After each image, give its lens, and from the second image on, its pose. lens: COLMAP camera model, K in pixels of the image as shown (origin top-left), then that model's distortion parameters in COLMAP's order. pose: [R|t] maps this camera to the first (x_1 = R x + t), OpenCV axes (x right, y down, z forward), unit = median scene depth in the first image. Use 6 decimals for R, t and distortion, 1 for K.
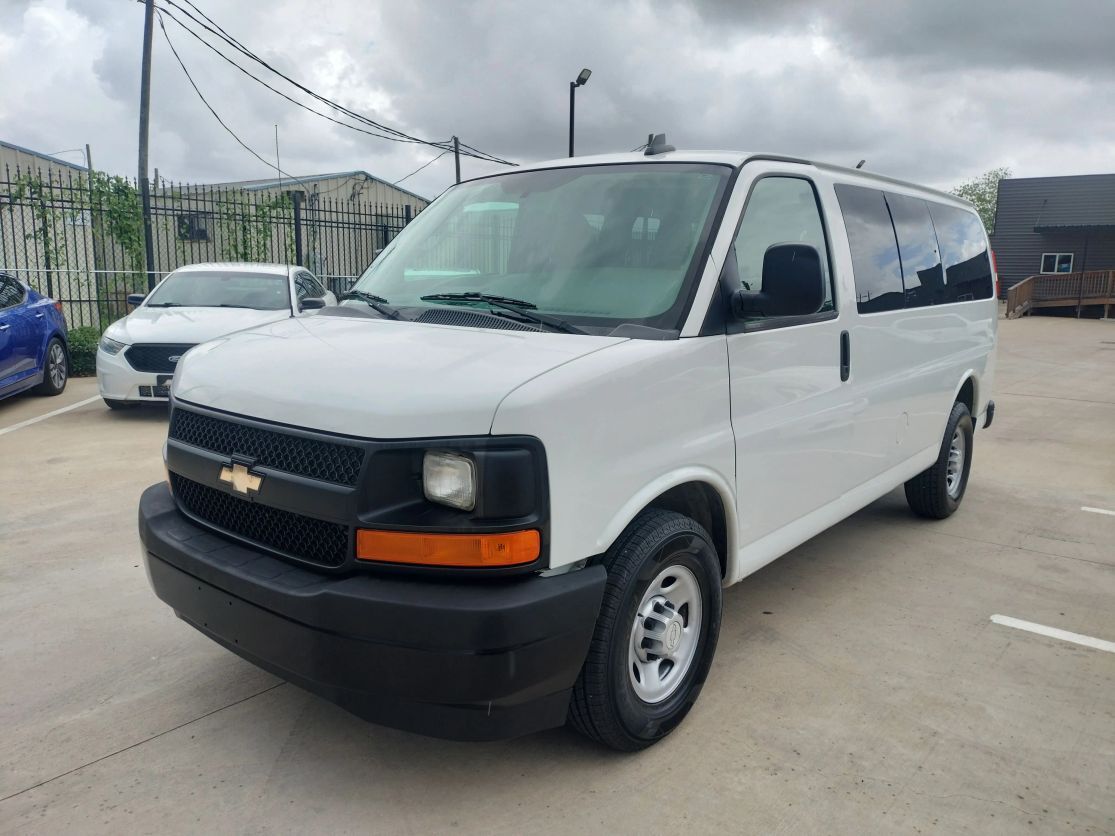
lens RADIAL K [[814.9, 0, 539.0], [0, 814.9, 428.8], [0, 0, 1]] dist [0.031990, -0.026127]
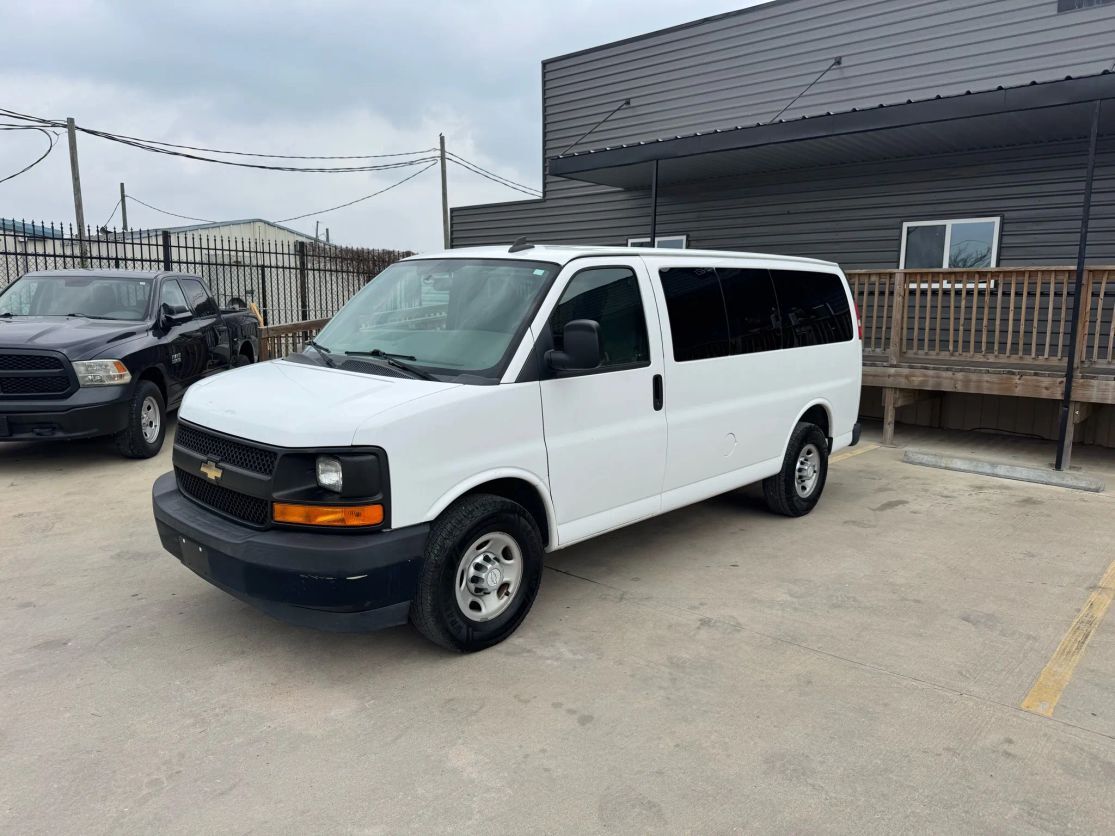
lens RADIAL K [[814.9, 0, 557.3], [0, 814.9, 416.4], [0, 0, 1]] dist [0.031990, -0.026127]
pose [[0.998298, 0.015579, -0.056199, 0.397512], [-0.017021, 0.999536, -0.025266, -0.015352], [0.055779, 0.026180, 0.998100, -0.555917]]
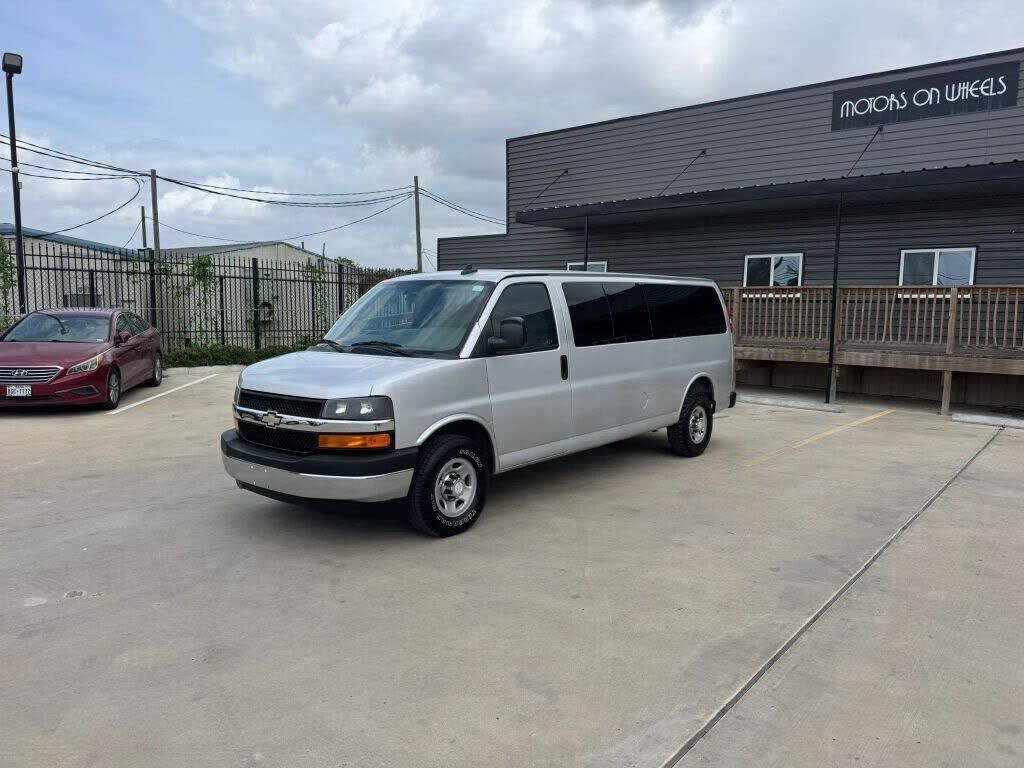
lens RADIAL K [[748.4, 0, 520.4], [0, 748.4, 382.3], [0, 0, 1]] dist [0.031990, -0.026127]
pose [[0.999822, 0.009220, -0.016443, 0.342386], [-0.010231, 0.997991, -0.062531, 0.071732], [0.015834, 0.062688, 0.997908, -1.088281]]
